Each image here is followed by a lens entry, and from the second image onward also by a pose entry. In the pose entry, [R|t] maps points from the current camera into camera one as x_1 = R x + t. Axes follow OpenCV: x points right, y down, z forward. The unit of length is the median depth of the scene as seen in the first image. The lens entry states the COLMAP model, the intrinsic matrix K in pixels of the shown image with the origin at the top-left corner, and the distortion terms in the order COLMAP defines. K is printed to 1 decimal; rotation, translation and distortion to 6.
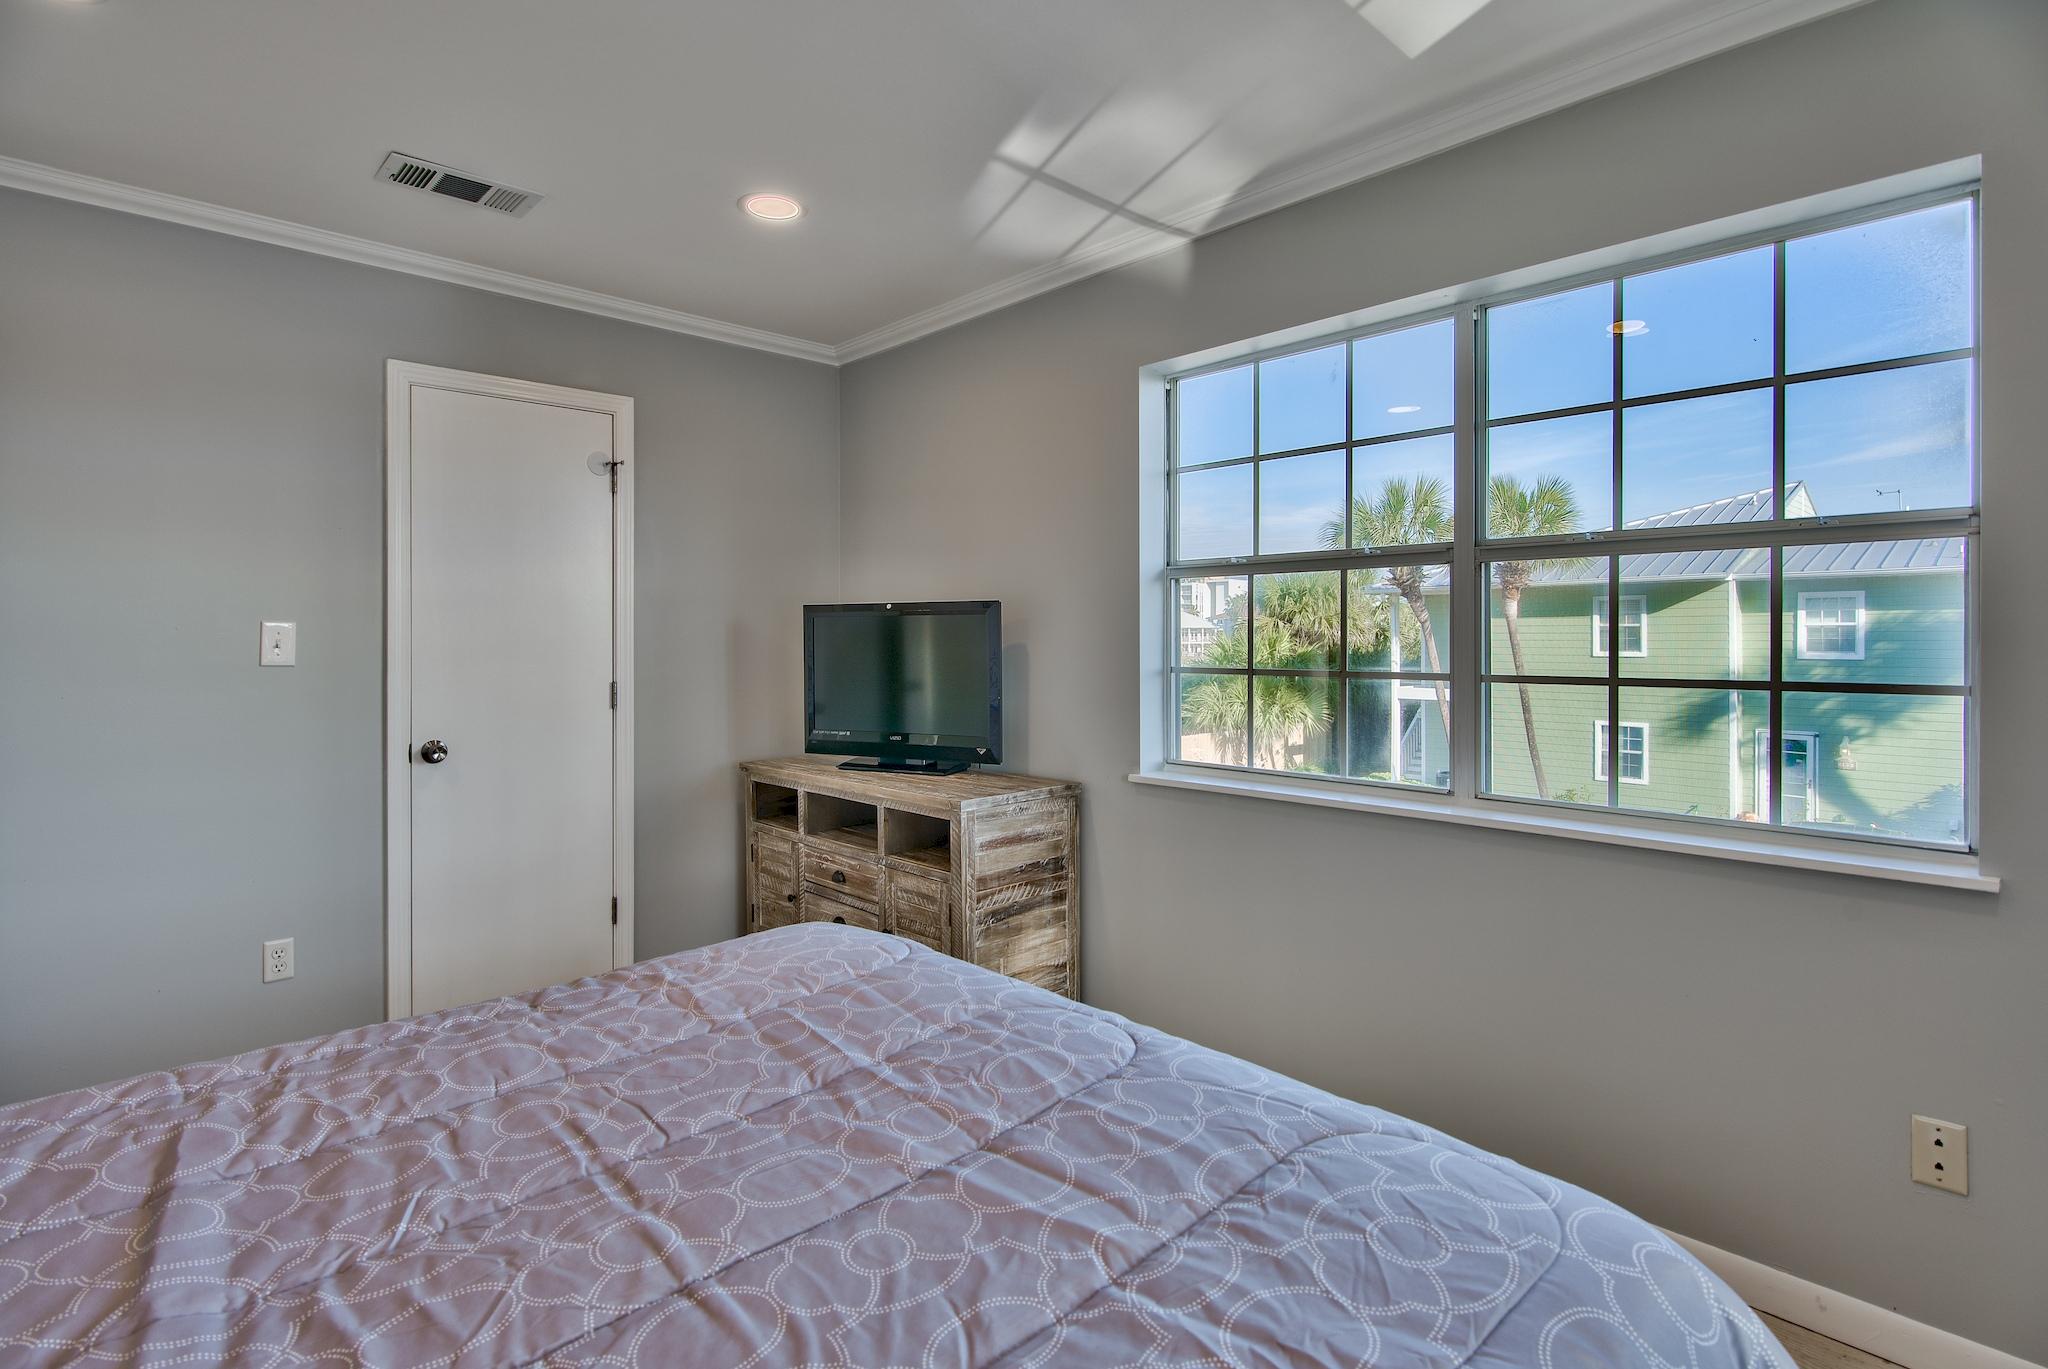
lens RADIAL K [[1017.4, 0, 1011.1], [0, 1017.4, 641.9], [0, 0, 1]] dist [-0.003129, 0.001202]
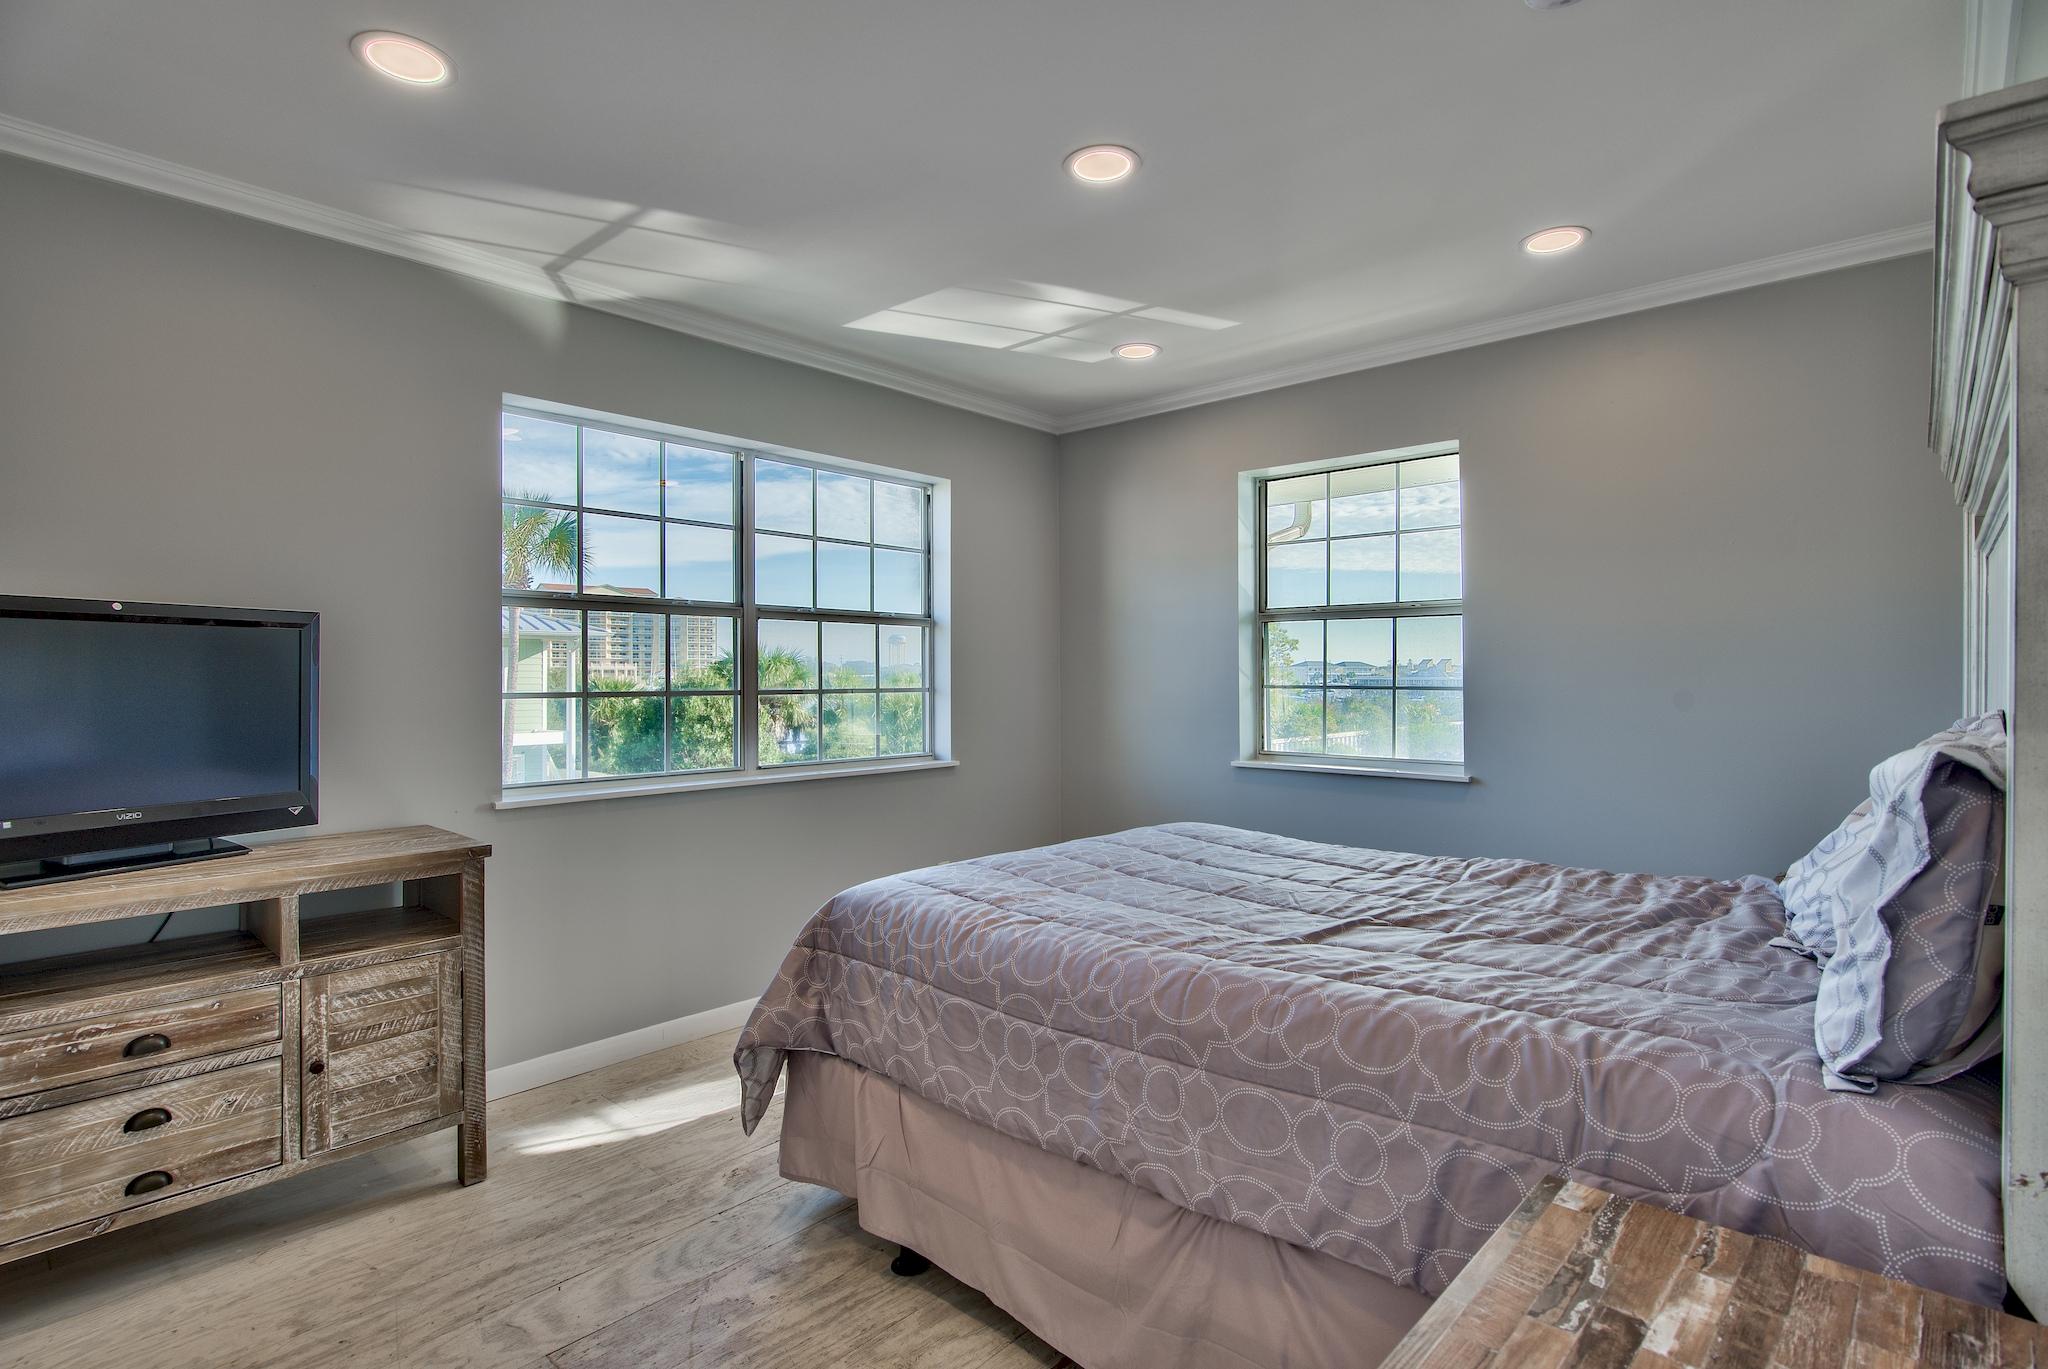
lens RADIAL K [[1017.4, 0, 1023.2], [0, 1017.4, 681.1], [0, 0, 1]] dist [-0.003129, 0.001202]
pose [[-0.097001, -0.005233, 0.995270, -0.933755], [0.000823, 0.999985, 0.005338, 0.008925], [-0.995284, 0.001337, -0.096996, 0.597172]]
